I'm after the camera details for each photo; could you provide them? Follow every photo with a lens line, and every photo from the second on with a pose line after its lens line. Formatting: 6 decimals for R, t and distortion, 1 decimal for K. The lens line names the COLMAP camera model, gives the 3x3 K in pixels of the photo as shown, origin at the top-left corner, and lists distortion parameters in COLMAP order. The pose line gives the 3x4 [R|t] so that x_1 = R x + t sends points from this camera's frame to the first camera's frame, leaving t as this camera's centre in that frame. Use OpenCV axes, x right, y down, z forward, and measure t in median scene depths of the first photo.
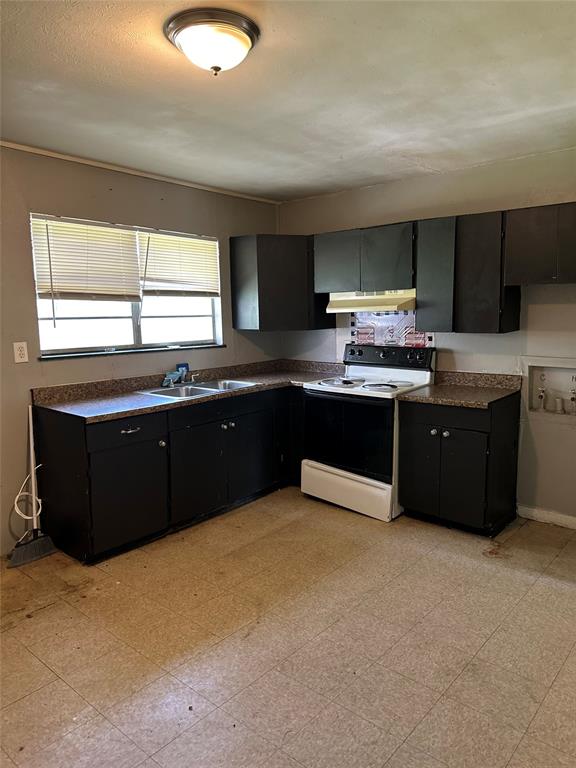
lens RADIAL K [[533.0, 0, 292.1], [0, 533.0, 379.4], [0, 0, 1]] dist [0.061456, -0.065216]
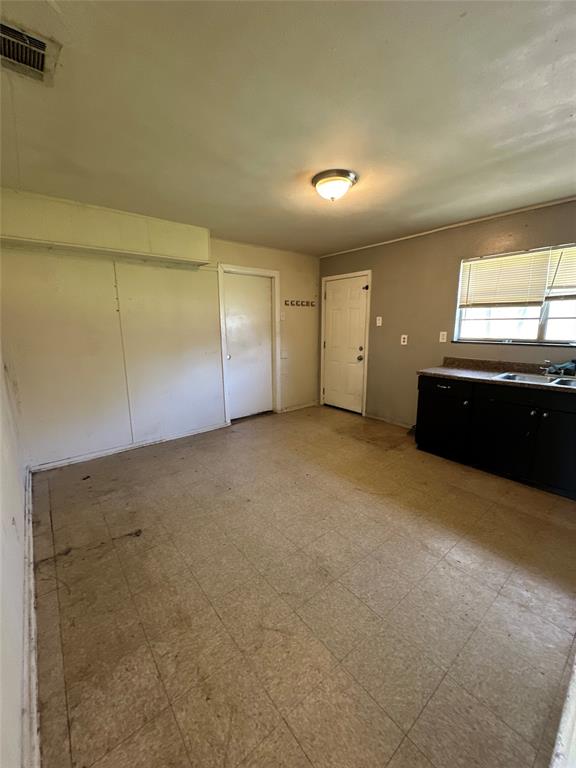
lens RADIAL K [[303.8, 0, 288.4], [0, 303.8, 380.5], [0, 0, 1]] dist [0.001746, -0.000112]
pose [[-0.174986, 0.193968, -0.965275, 0.672782], [-0.116852, 0.969381, 0.215976, -0.069076], [0.977612, 0.150587, -0.146963, 0.636926]]
